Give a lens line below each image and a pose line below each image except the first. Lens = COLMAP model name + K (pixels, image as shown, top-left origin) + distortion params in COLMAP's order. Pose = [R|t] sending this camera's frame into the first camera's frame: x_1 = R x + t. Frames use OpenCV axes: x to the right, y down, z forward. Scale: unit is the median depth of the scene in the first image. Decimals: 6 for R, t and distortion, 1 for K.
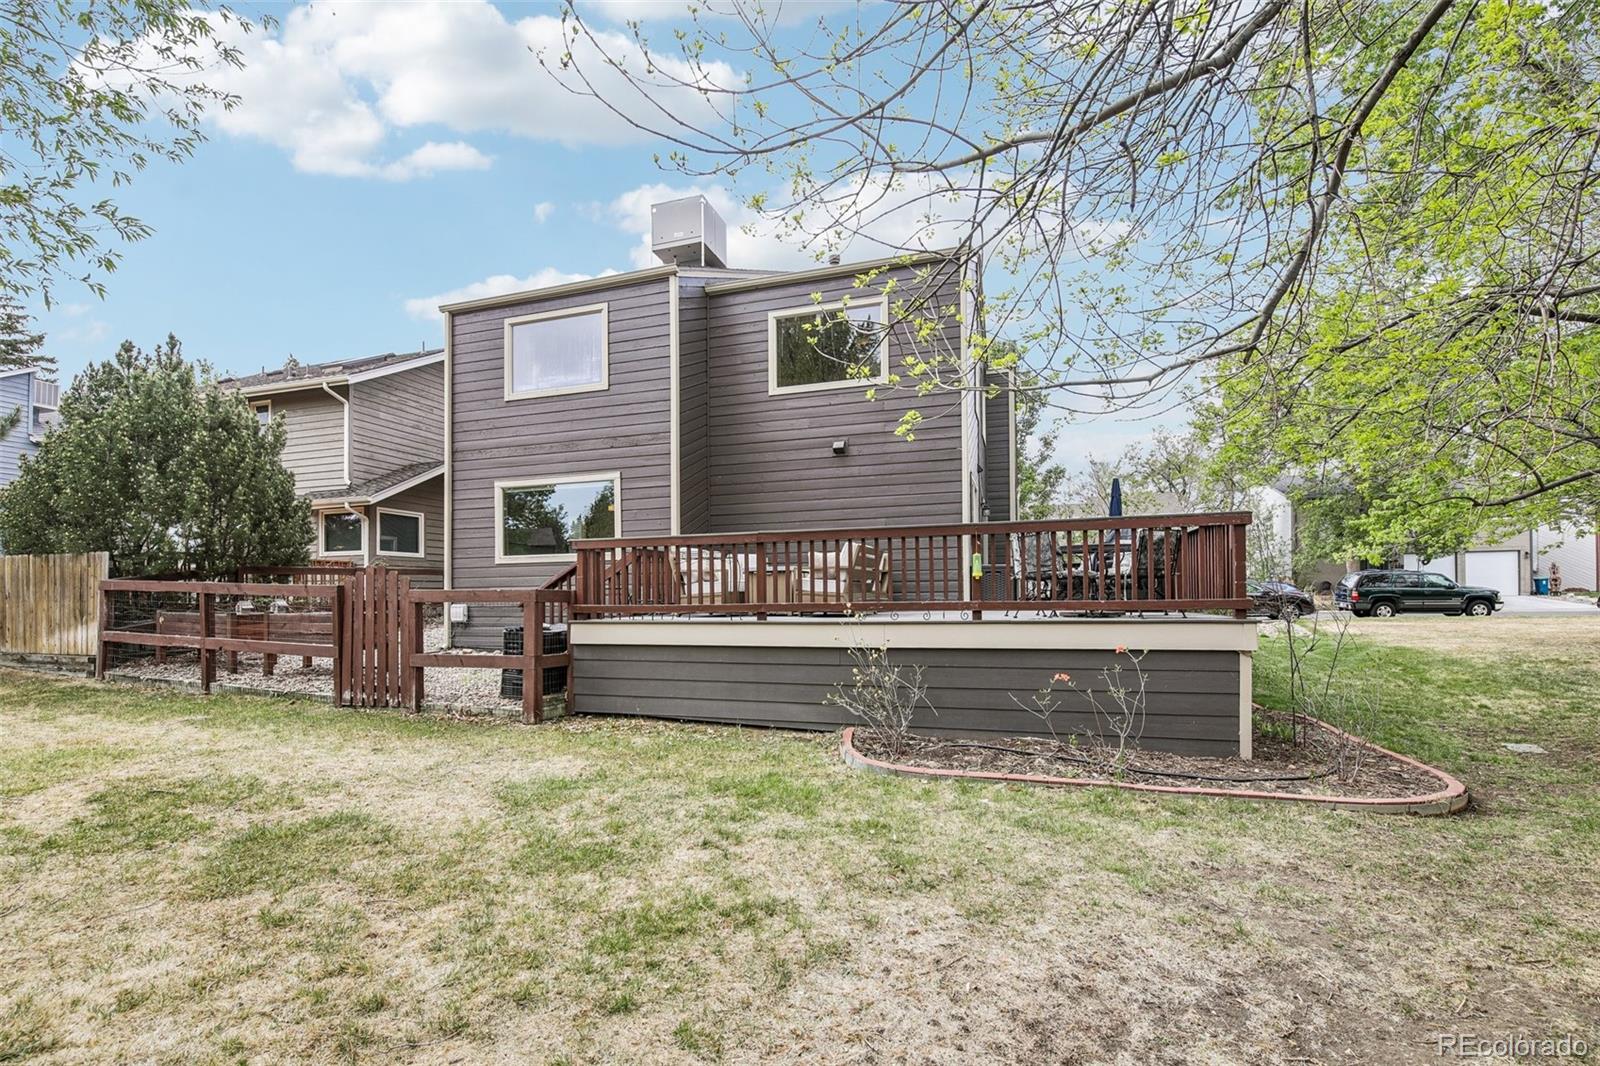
lens RADIAL K [[703.5, 0, 795.0], [0, 703.5, 546.0], [0, 0, 1]] dist [-0.024554, -0.000312]
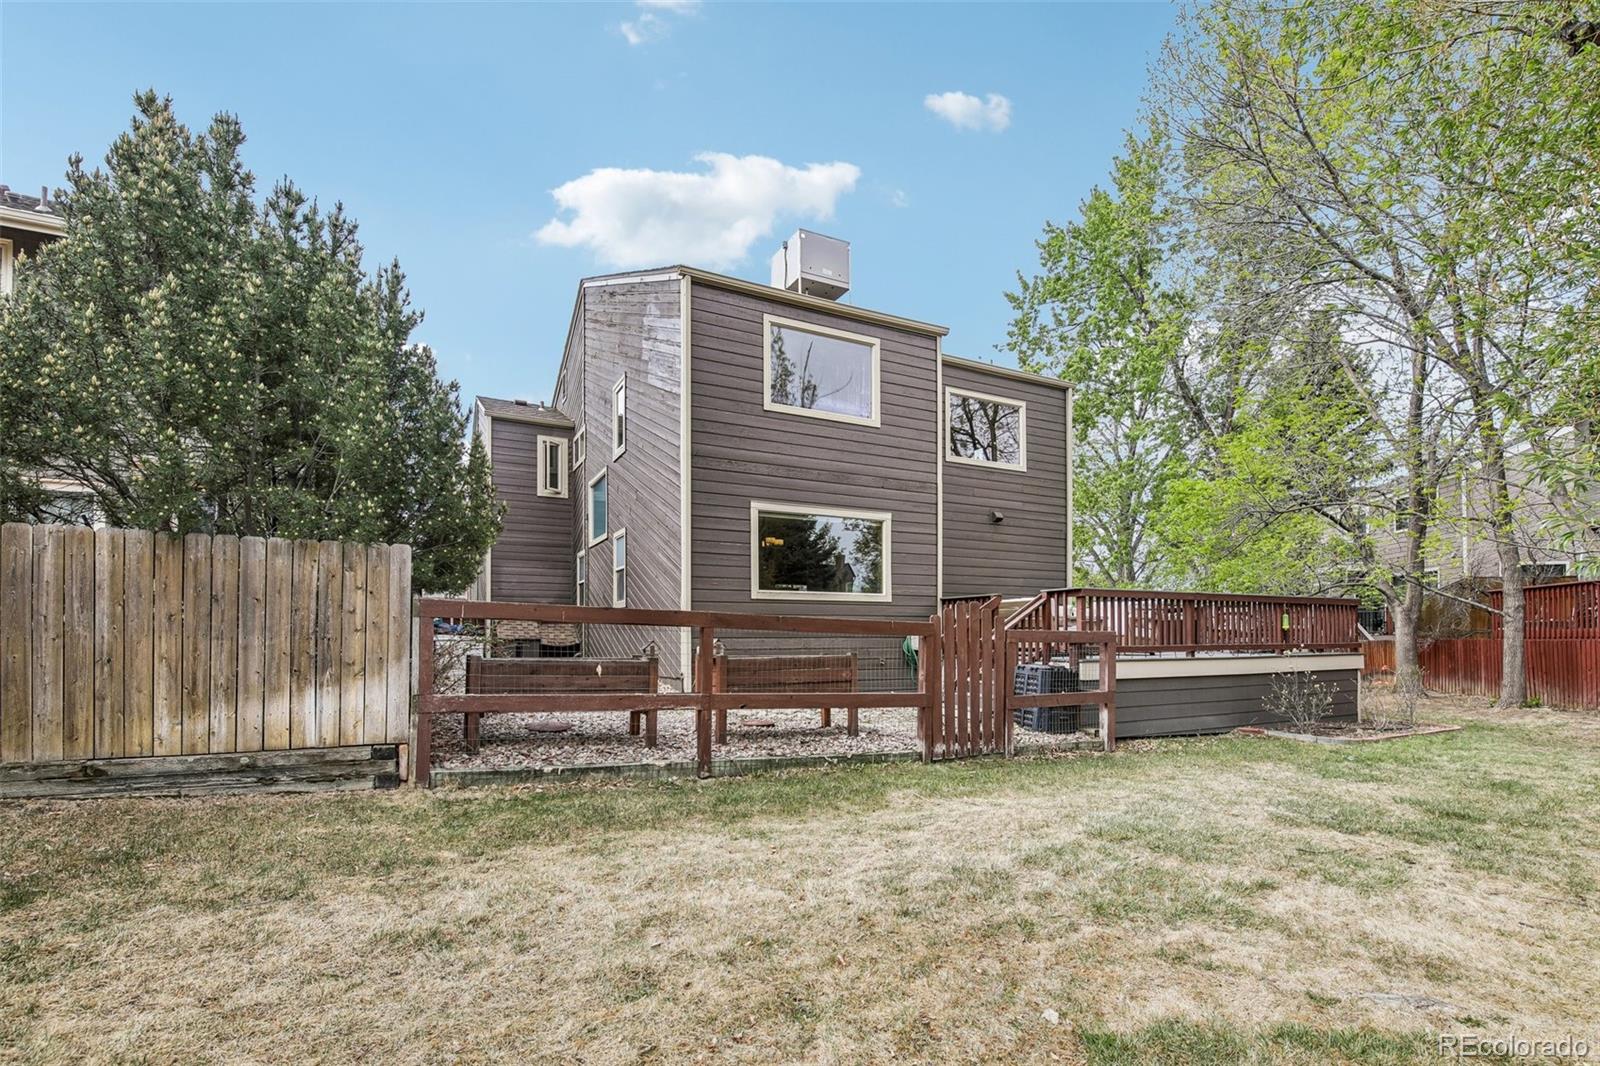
lens RADIAL K [[737.2, 0, 797.7], [0, 737.2, 579.8], [0, 0, 1]] dist [-0.010770, -0.000295]
pose [[0.711623, 0.068722, 0.699192, -1.066348], [-0.055034, 0.997599, -0.042039, 0.038642], [-0.700403, -0.008564, 0.713697, 0.347271]]
